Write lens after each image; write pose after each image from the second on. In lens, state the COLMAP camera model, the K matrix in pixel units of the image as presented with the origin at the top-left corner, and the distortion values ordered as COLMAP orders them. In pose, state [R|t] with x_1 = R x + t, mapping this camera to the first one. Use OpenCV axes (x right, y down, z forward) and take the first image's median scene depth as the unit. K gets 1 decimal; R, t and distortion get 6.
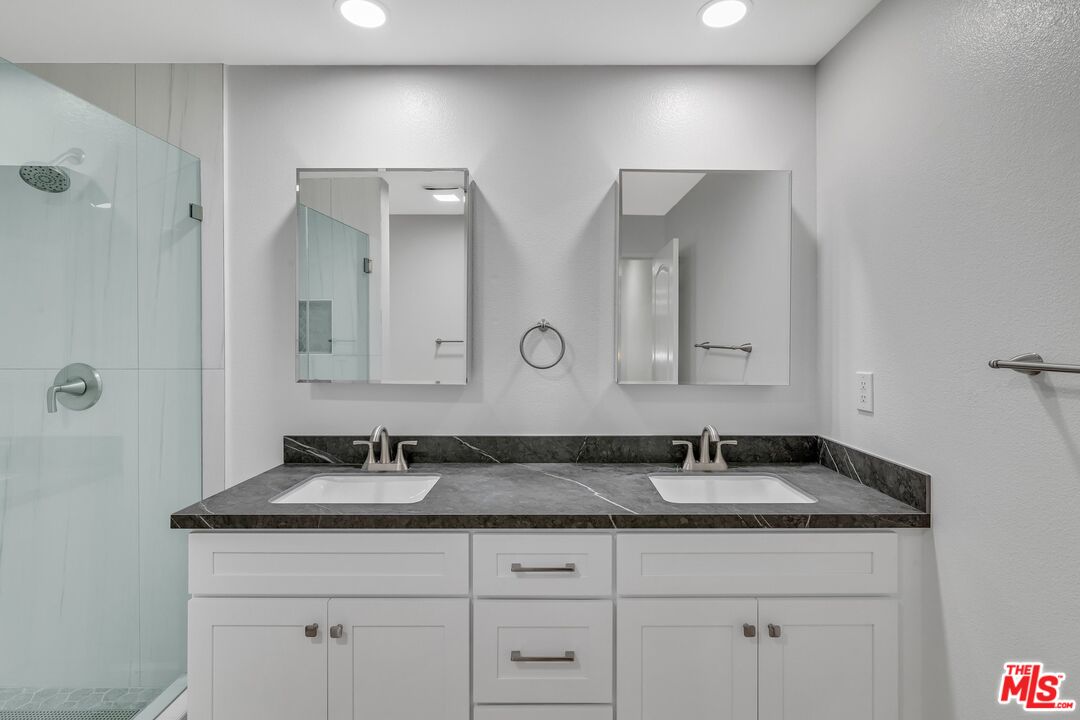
lens RADIAL K [[488.1, 0, 541.3], [0, 488.1, 342.9], [0, 0, 1]] dist [-0.004240, -0.001010]
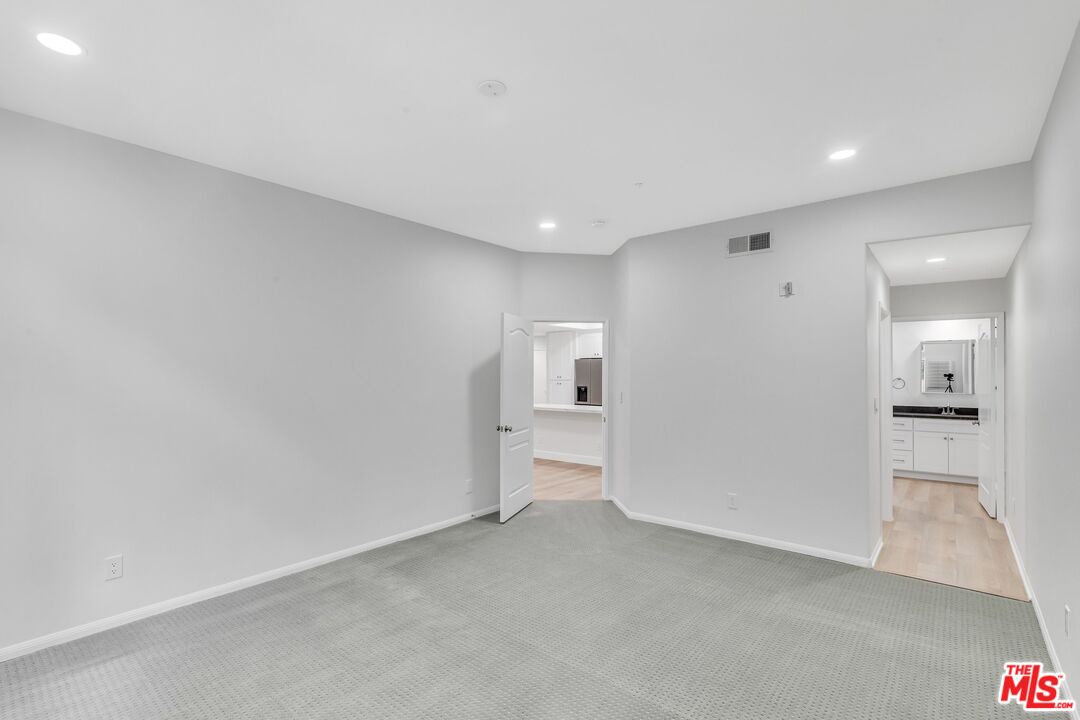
lens RADIAL K [[495.6, 0, 539.2], [0, 495.6, 371.3], [0, 0, 1]] dist [-0.000964, -0.000141]
pose [[0.777470, -0.003945, -0.628908, 0.279122], [-0.008390, 0.999826, -0.016643, -0.002085], [0.628865, 0.018216, 0.777301, -4.284769]]
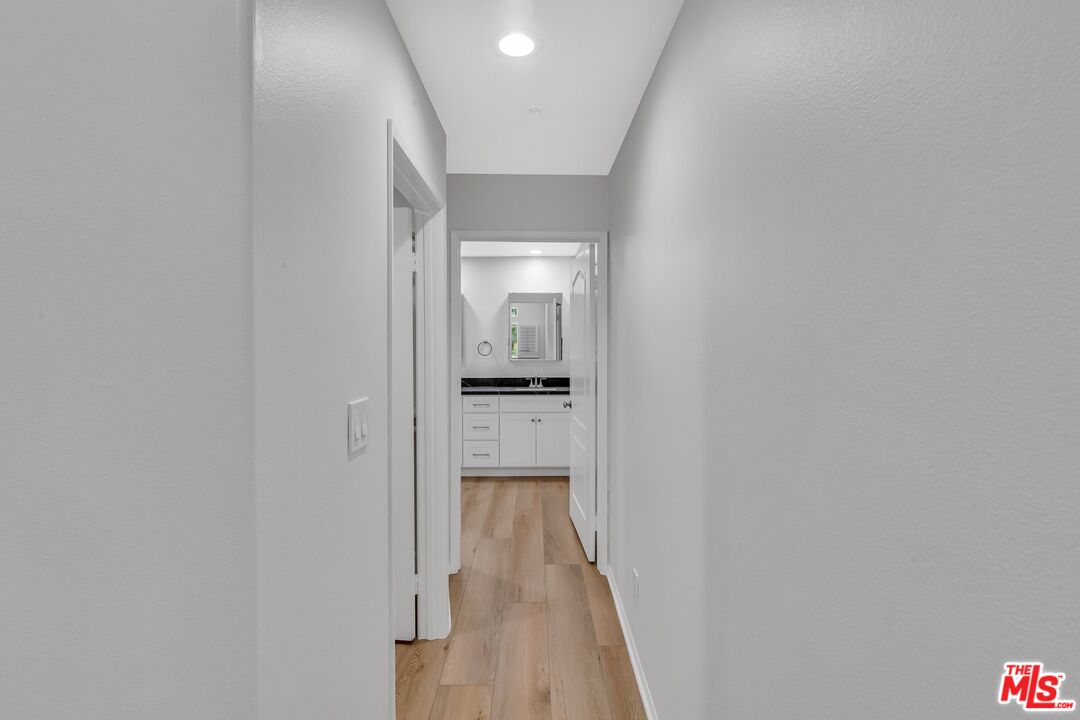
lens RADIAL K [[497.1, 0, 543.8], [0, 497.1, 335.5], [0, 0, 1]] dist [-0.000050, -0.000217]
pose [[0.999577, -0.001062, 0.029075, 0.289191], [0.001649, 0.999796, -0.020155, -0.011500], [-0.029048, 0.020194, 0.999374, -2.227063]]
